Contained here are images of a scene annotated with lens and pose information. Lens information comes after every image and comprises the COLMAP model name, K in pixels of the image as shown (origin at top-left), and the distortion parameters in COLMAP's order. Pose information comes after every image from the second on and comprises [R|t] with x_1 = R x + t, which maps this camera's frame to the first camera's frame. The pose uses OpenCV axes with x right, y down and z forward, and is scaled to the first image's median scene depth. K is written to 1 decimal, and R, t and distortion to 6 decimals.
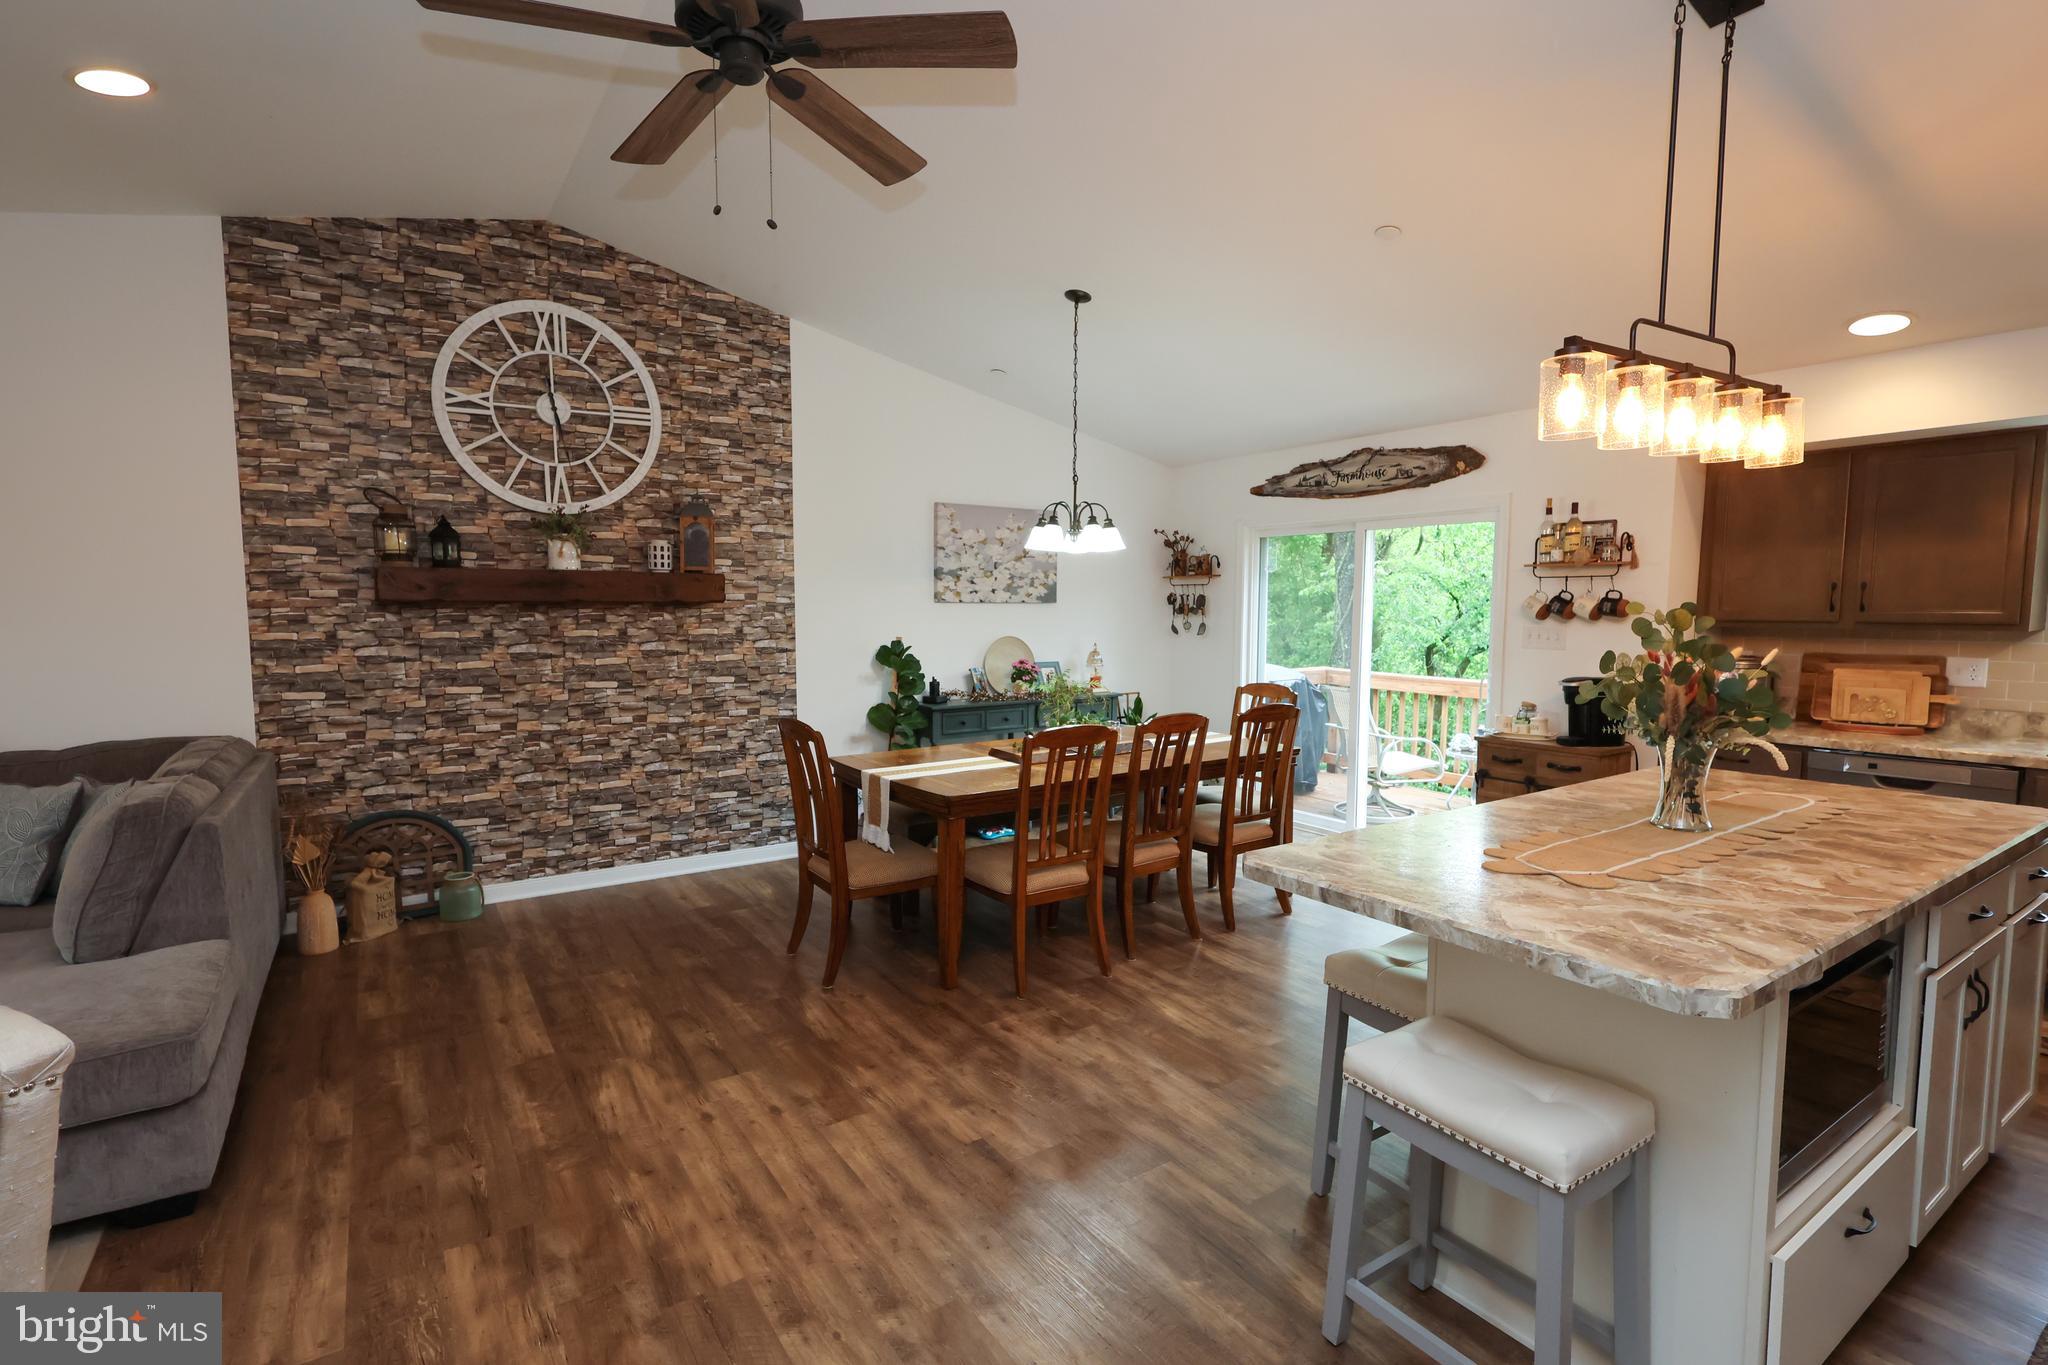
lens RADIAL K [[947.0, 0, 1017.3], [0, 947.0, 682.9], [0, 0, 1]] dist [0.001291, 0.000525]
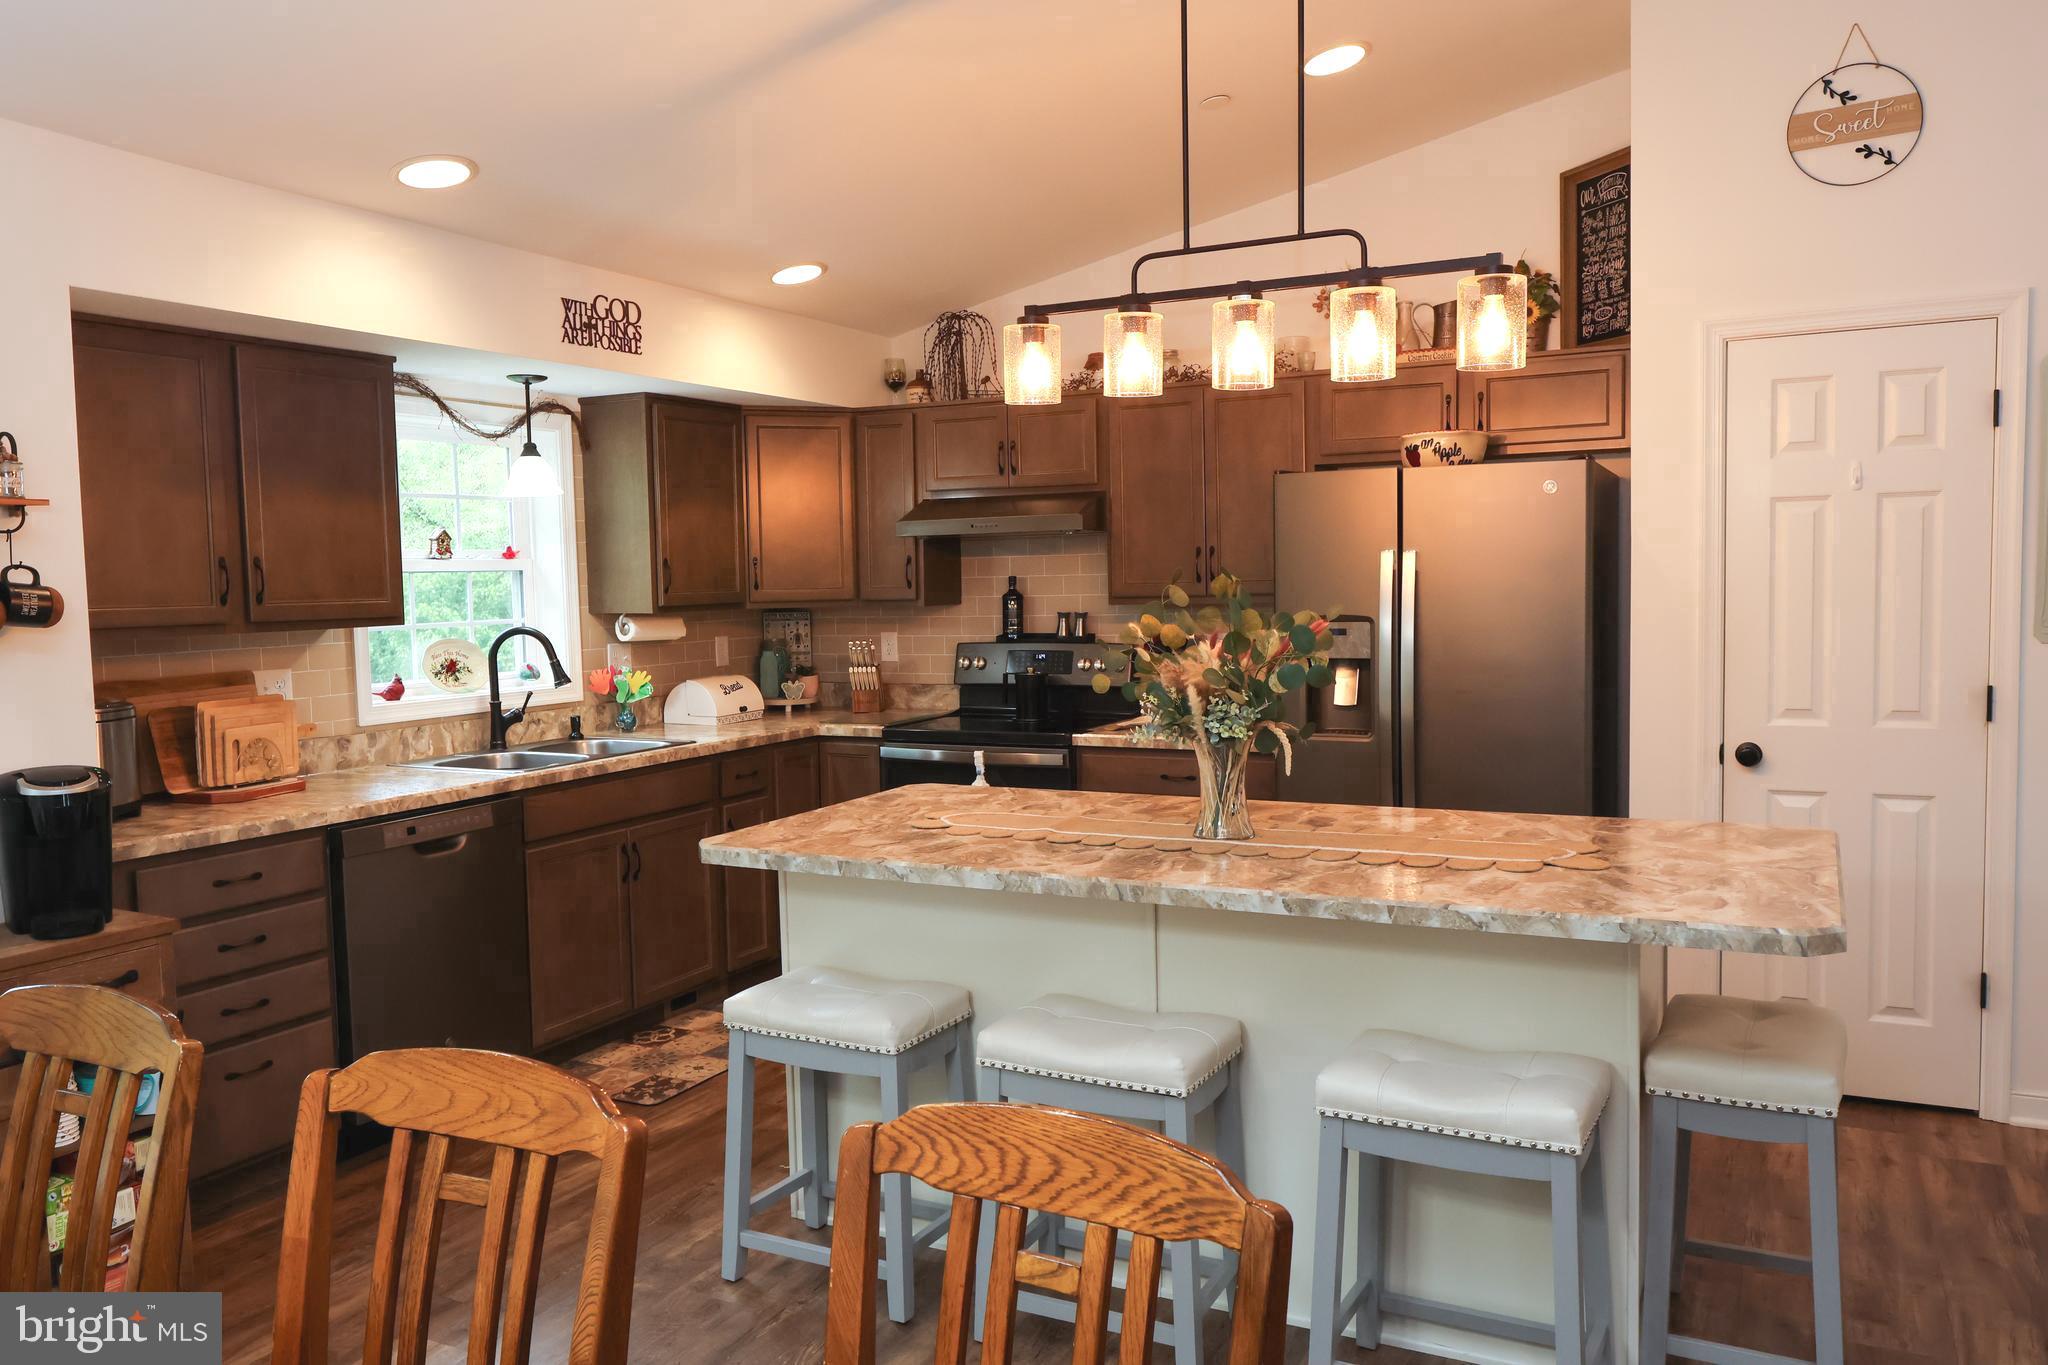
lens RADIAL K [[1498.9, 0, 1024.0], [0, 1498.9, 682.5], [0, 0, 1]] dist [-0.002161, -0.001336]
pose [[-0.475336, -0.056584, 0.877983, -0.182822], [0.090898, 0.989431, 0.112978, -0.077078], [-0.875096, 0.133509, -0.465169, 0.878007]]
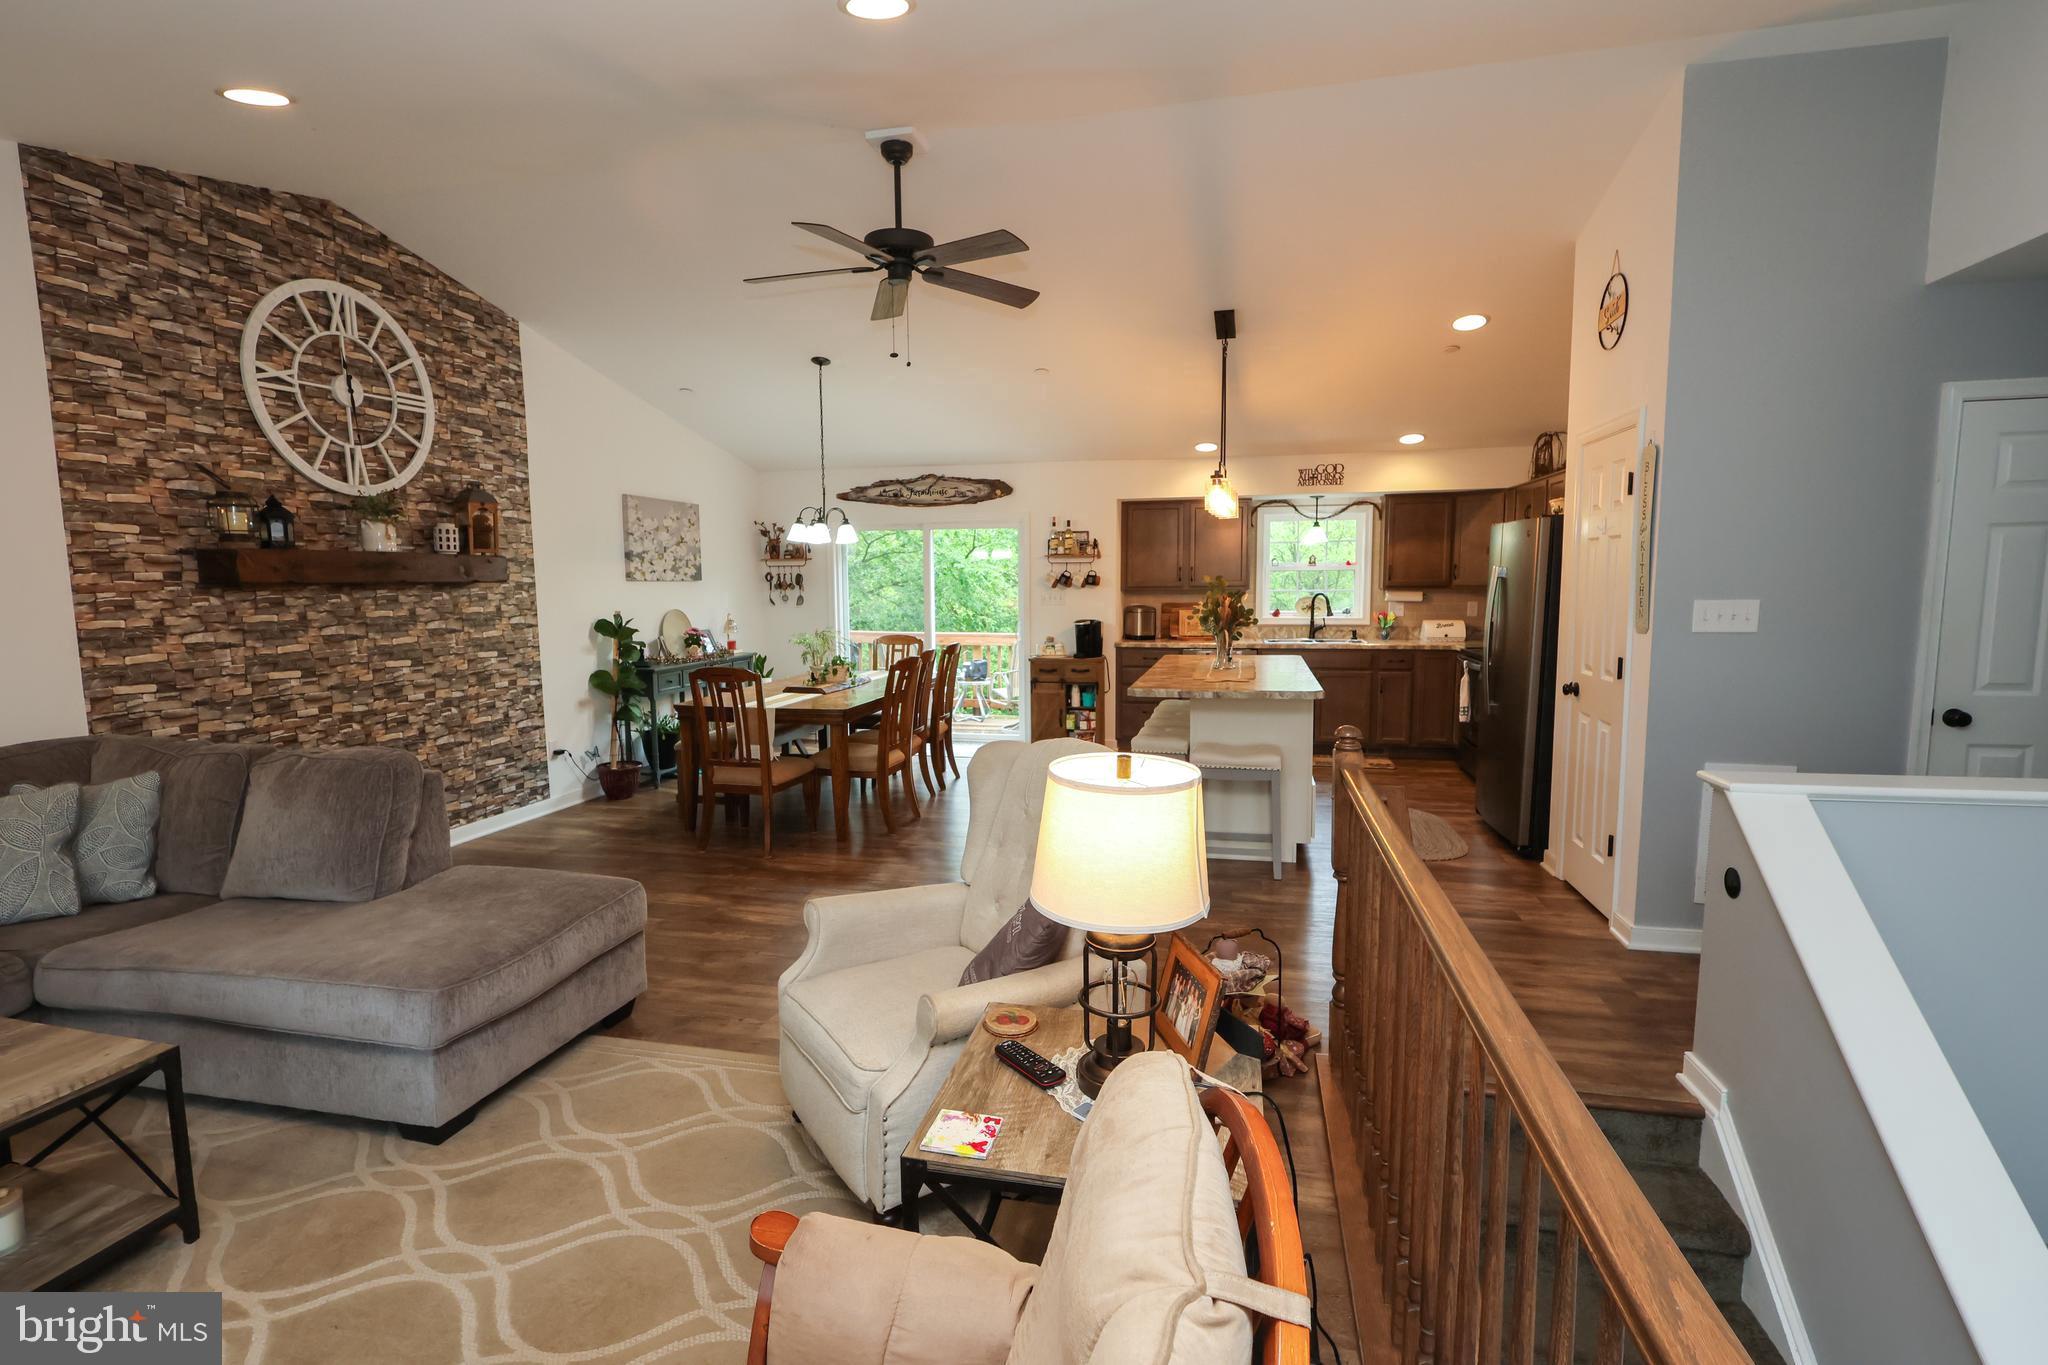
lens RADIAL K [[947.5, 0, 1016.5], [0, 947.5, 689.9], [0, 0, 1]] dist [-0.010068, 0.000936]
pose [[0.732611, -0.085729, 0.675227, -0.679646], [0.064853, 0.996315, 0.056131, 0.017034], [-0.677551, 0.002668, 0.735471, -0.217099]]
